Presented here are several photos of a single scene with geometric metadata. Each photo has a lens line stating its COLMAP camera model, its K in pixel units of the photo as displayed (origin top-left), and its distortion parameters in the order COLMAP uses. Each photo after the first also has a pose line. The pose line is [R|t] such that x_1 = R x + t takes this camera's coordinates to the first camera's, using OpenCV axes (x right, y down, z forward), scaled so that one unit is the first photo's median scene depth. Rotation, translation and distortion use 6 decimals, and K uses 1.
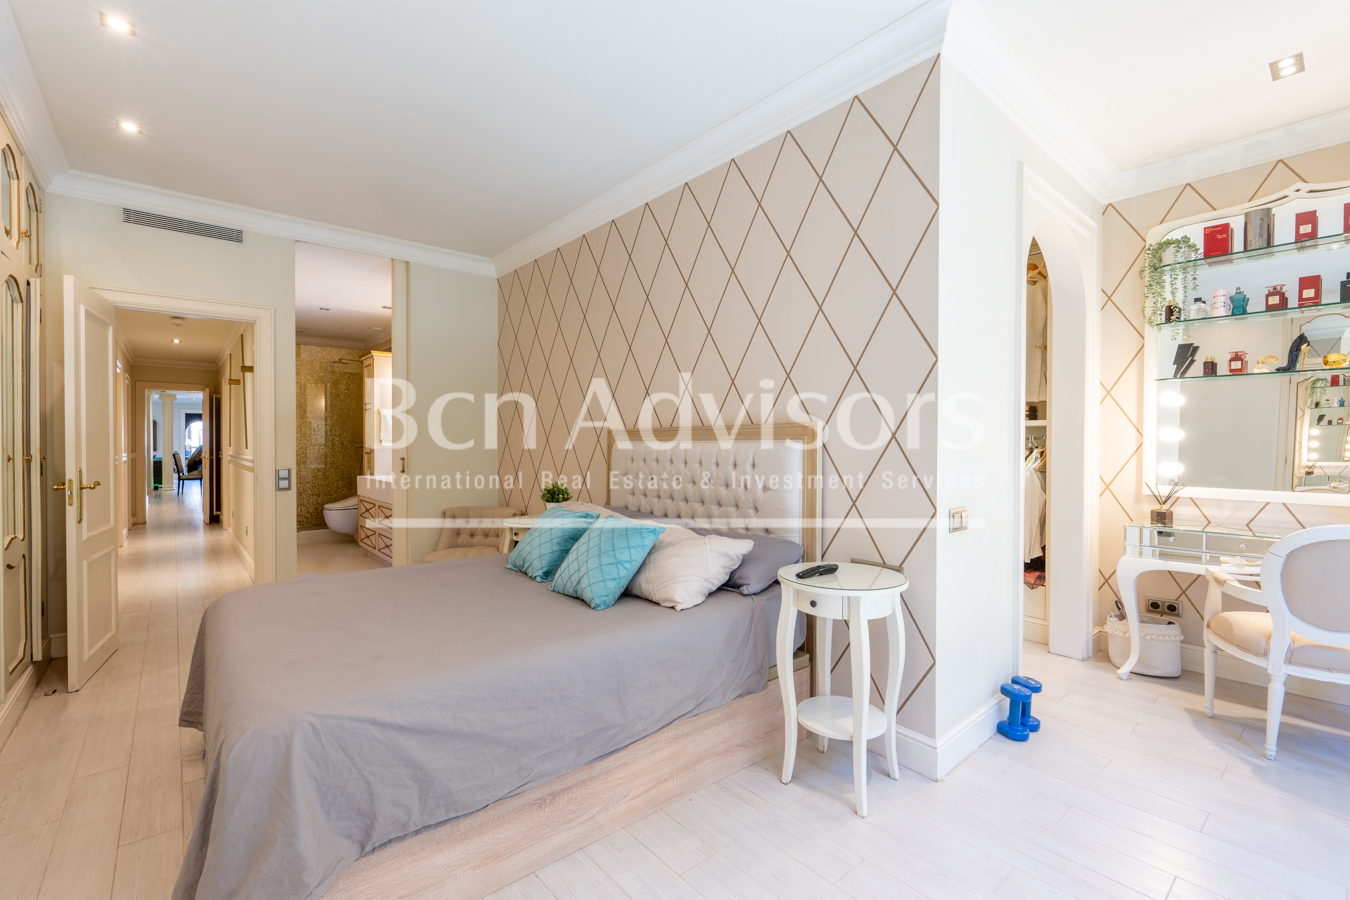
lens RADIAL K [[593.6, 0, 680.7], [0, 593.6, 445.7], [0, 0, 1]] dist [0.000577, -0.000474]
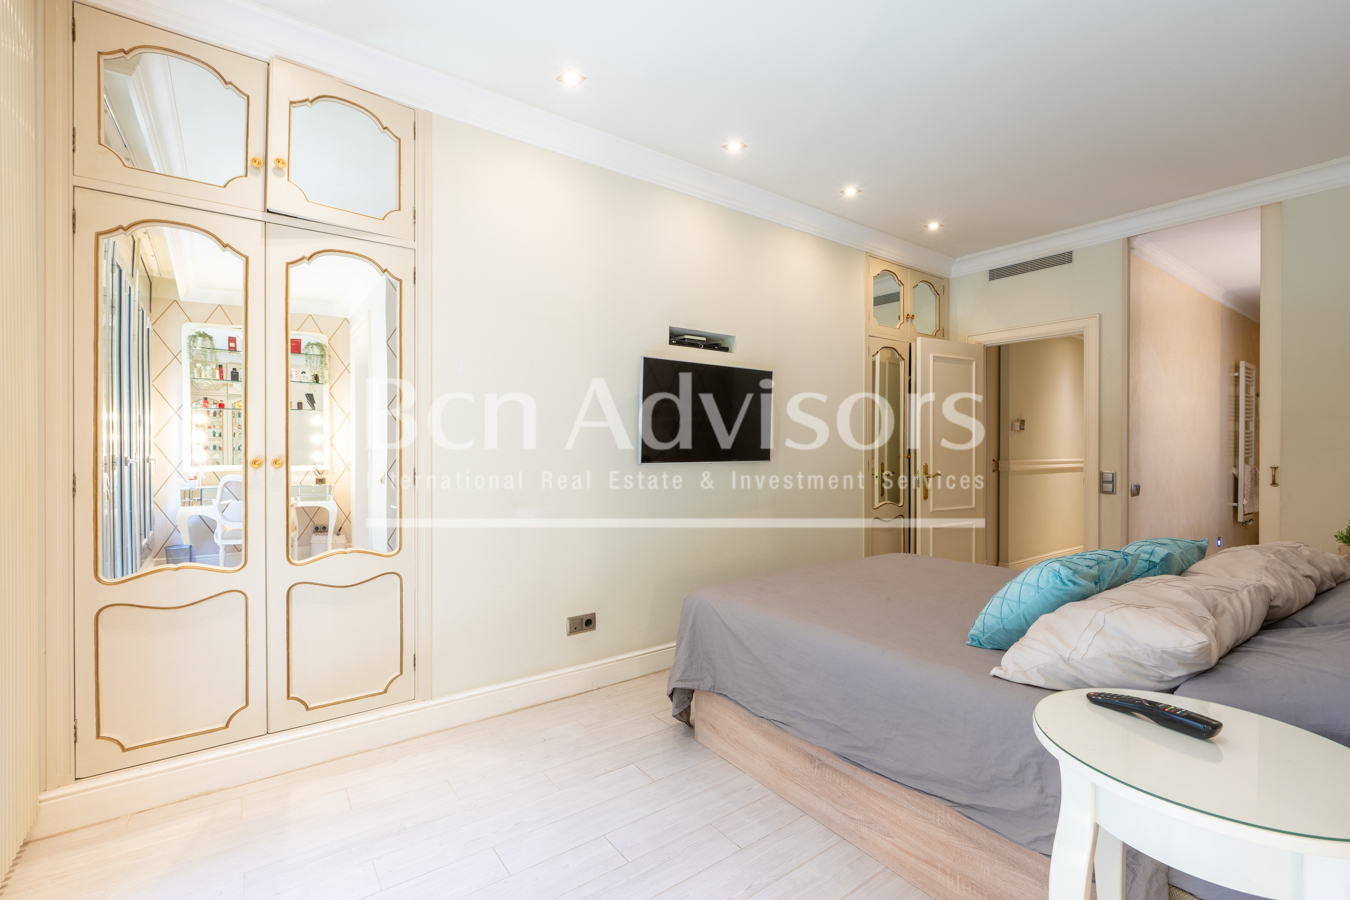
lens RADIAL K [[593.6, 0, 673.3], [0, 593.6, 448.0], [0, 0, 1]] dist [0.000577, -0.000474]
pose [[-0.081191, -0.001648, -0.996697, 0.770532], [-0.004639, 0.999988, -0.001276, 0.006284], [0.996688, 0.004520, -0.081198, 0.690854]]
